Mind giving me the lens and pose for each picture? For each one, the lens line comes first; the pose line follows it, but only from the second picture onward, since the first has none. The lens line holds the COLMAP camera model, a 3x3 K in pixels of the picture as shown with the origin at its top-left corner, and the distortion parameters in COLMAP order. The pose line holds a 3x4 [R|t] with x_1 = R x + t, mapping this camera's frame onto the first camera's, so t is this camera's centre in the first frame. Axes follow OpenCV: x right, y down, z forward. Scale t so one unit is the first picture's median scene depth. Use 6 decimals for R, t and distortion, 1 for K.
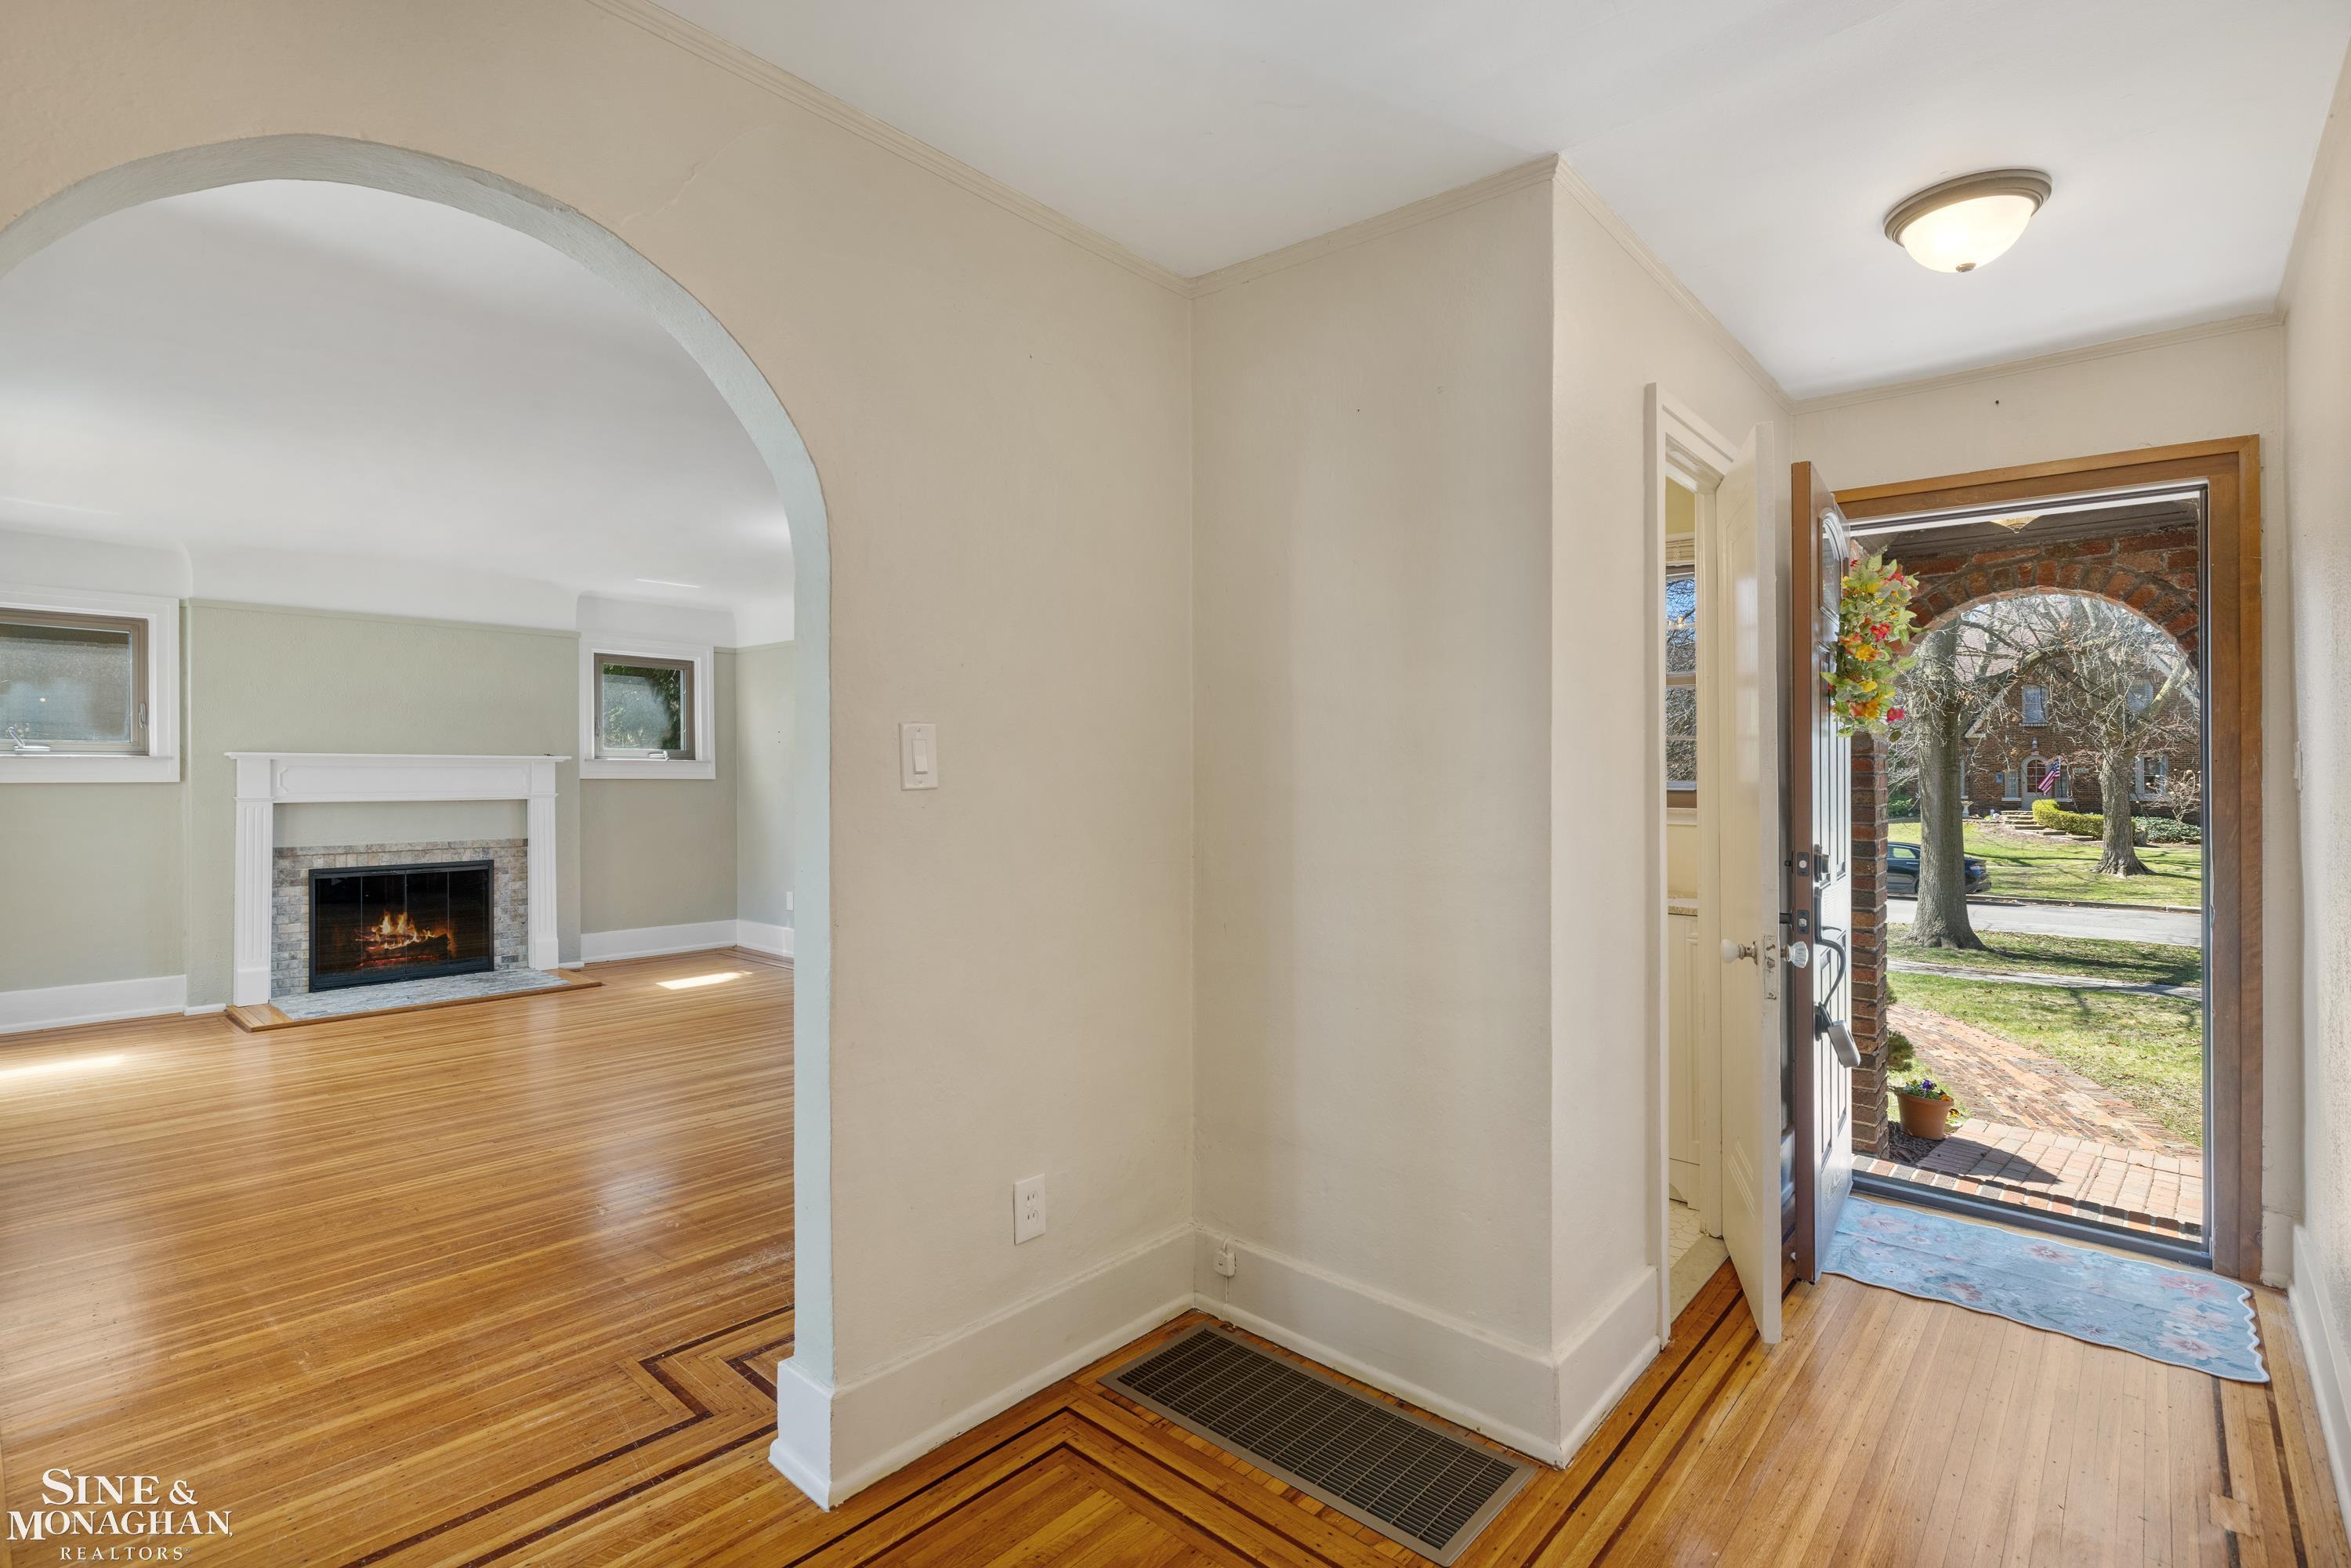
lens RADIAL K [[1137.2, 0, 1176.8], [0, 1137.2, 779.9], [0, 0, 1]] dist [0.004028, 0.000157]
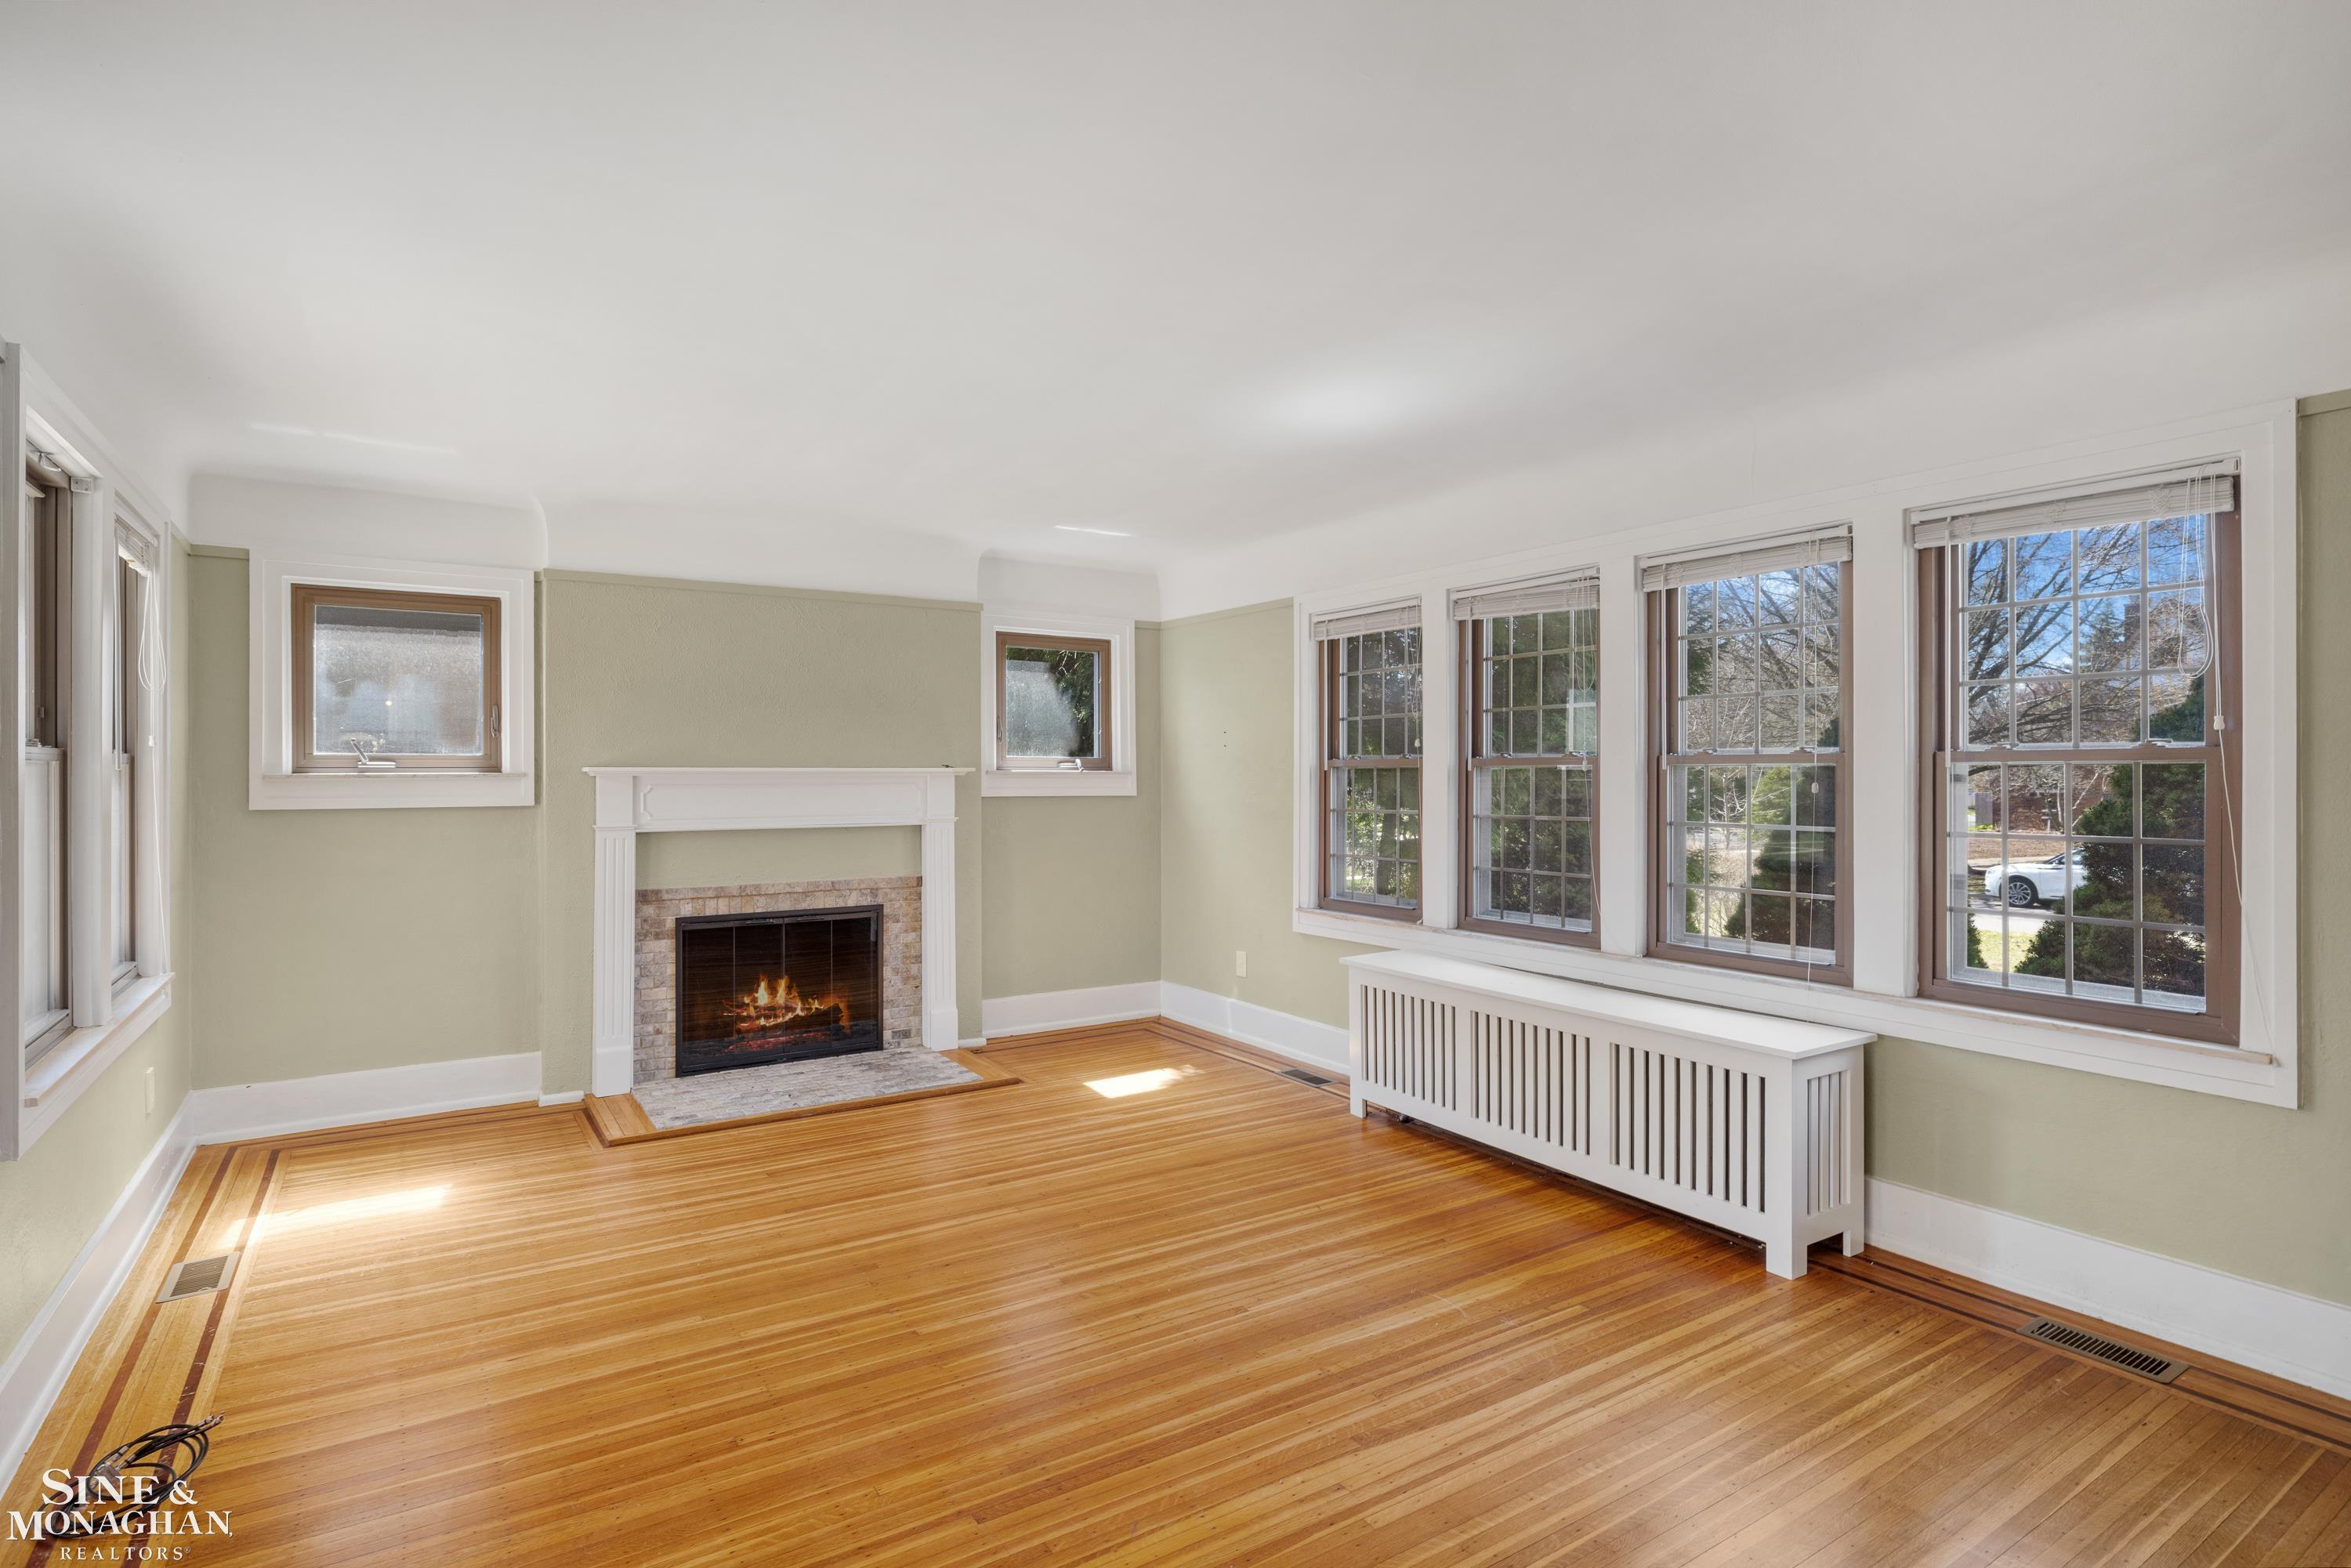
lens RADIAL K [[1207.9, 0, 1165.0], [0, 1207.9, 774.2], [0, 0, 1]] dist [0.004149, 0.000734]
pose [[0.964680, -0.004181, -0.263391, -0.214467], [0.002556, 0.999976, -0.006511, -0.011771], [0.263412, 0.005608, 0.964667, 0.282278]]
